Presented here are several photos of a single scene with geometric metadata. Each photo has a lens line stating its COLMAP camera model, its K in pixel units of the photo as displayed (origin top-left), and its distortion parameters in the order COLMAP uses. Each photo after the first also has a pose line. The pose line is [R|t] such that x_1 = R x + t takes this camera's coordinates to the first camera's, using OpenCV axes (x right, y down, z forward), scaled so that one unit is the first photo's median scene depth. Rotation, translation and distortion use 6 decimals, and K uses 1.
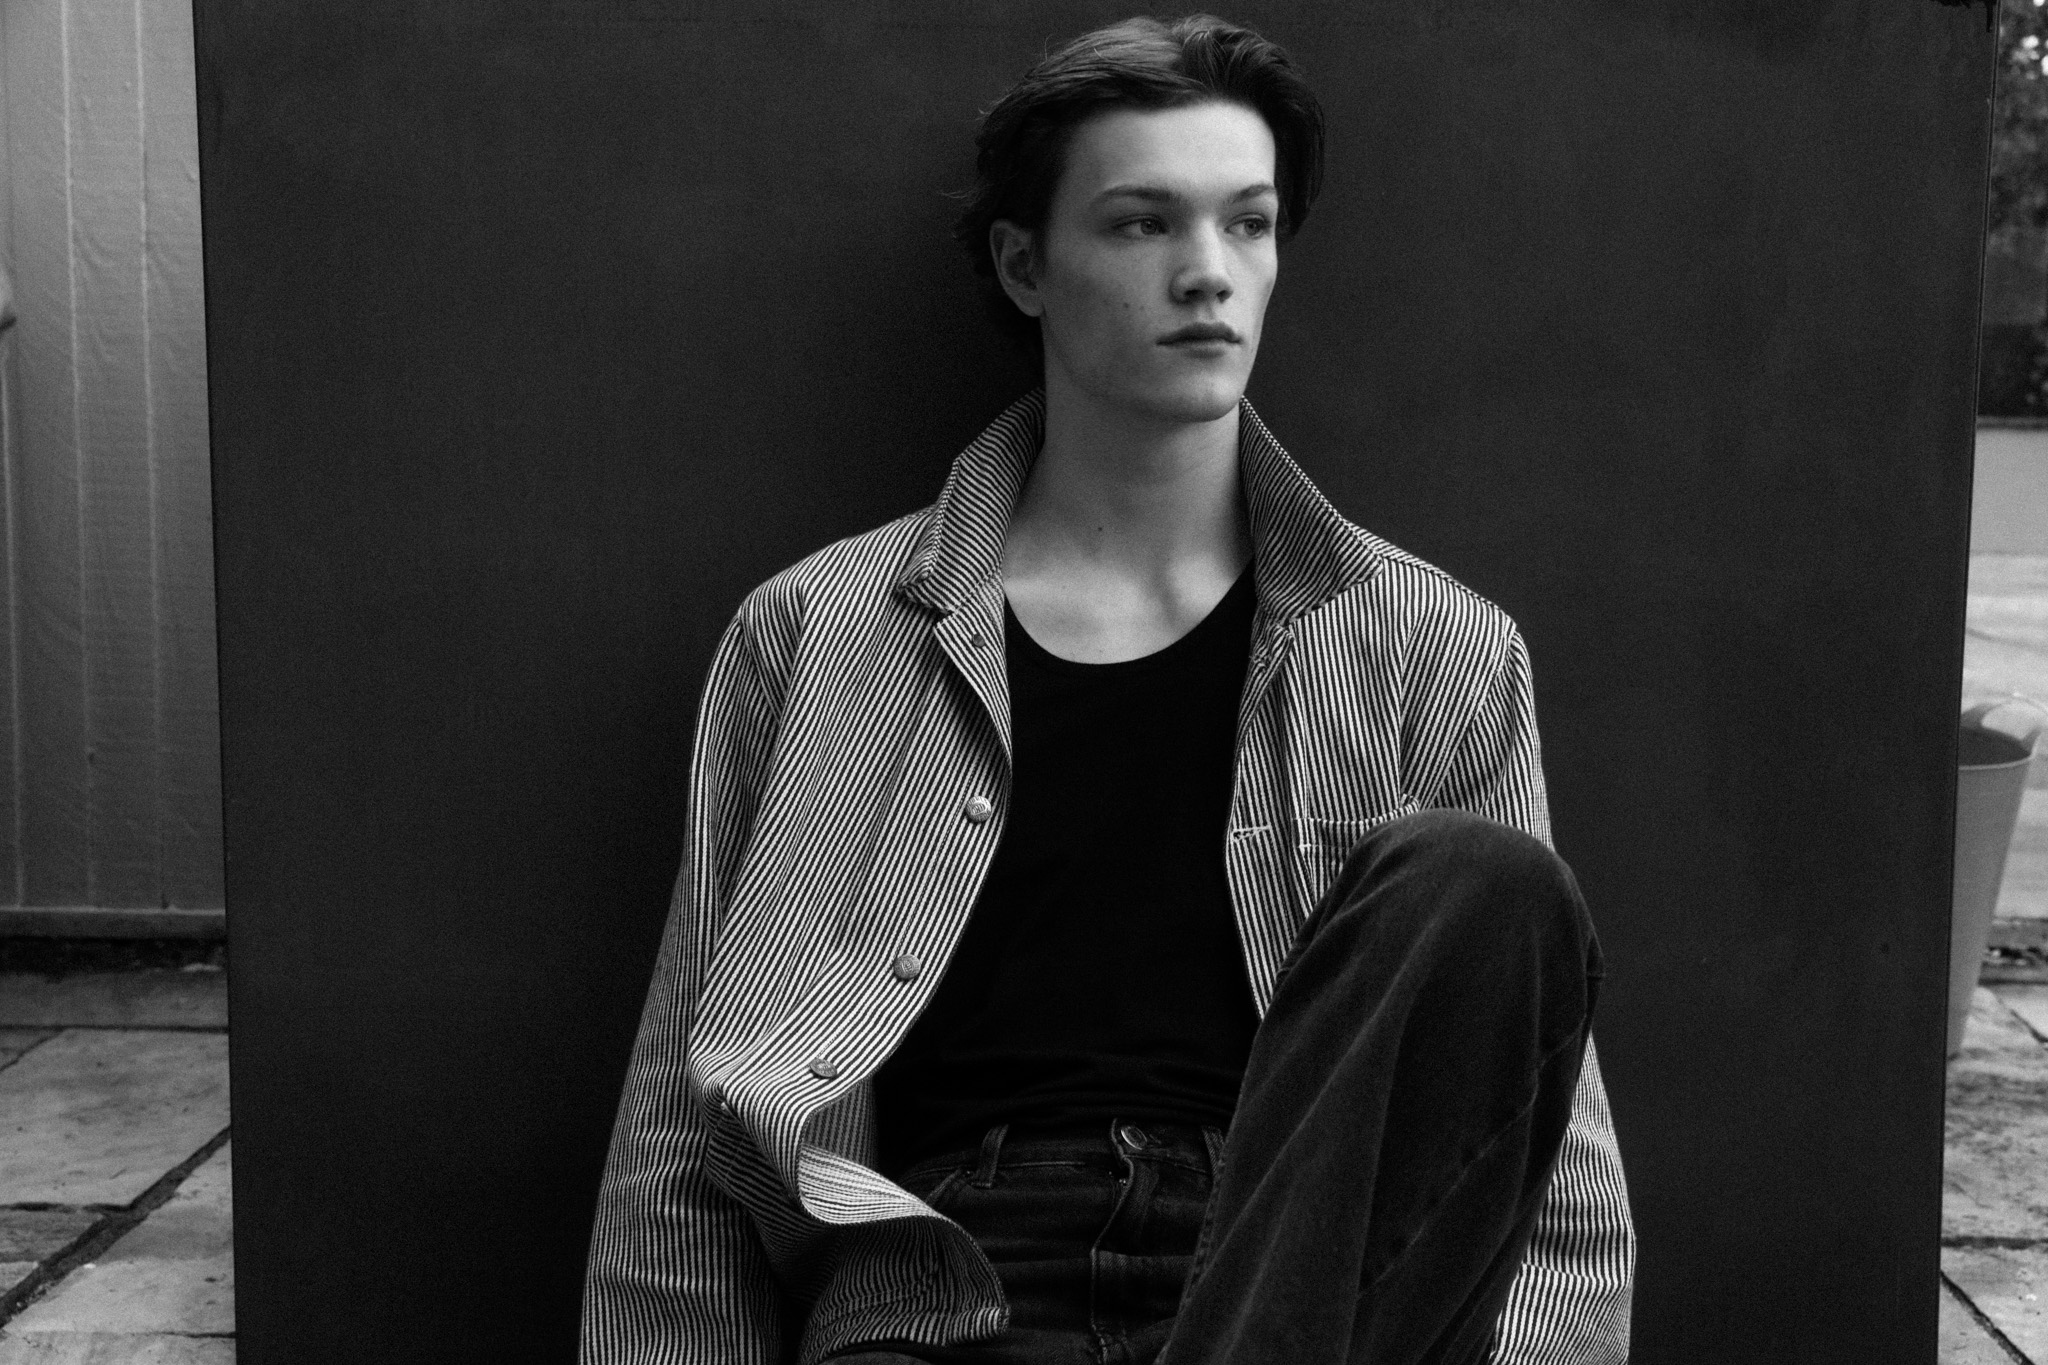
lens RADIAL K [[2930.7, 0, 1024.0], [0, 2930.7, 682.5], [0, 0, 1]] dist [0.008969, 0.111658]
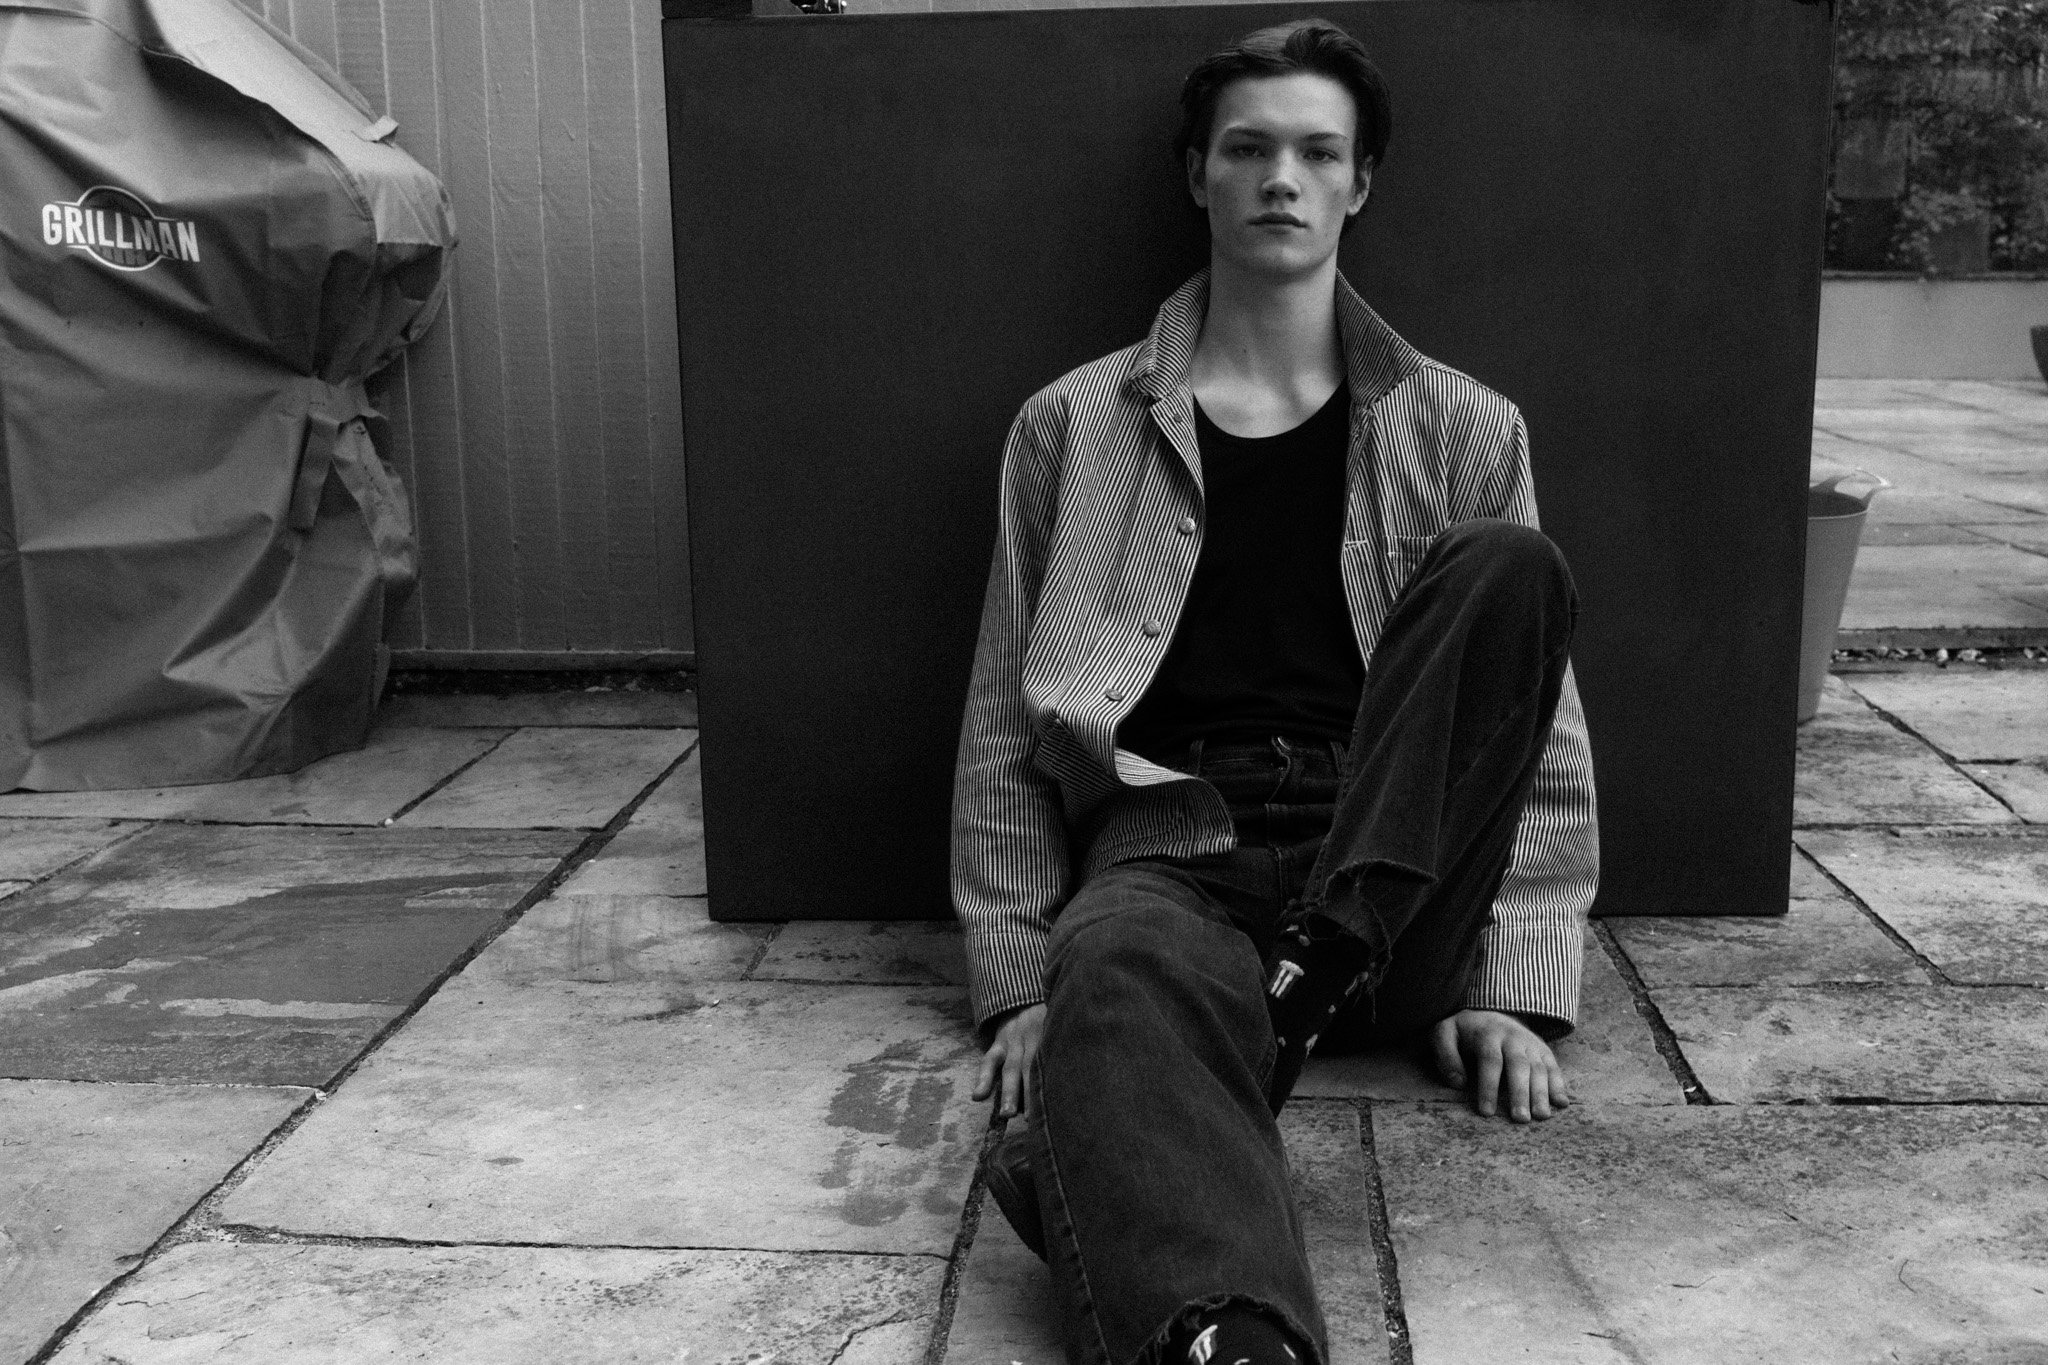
lens RADIAL K [[2449.2, 0, 1068.1], [0, 2449.2, 678.1], [0, 0, 1]] dist [-0.340512, 1.802574]
pose [[0.999583, -0.028559, -0.004313, -0.066072], [0.028787, 0.997247, 0.068328, 0.025730], [0.002350, -0.068424, 0.997654, -0.280926]]
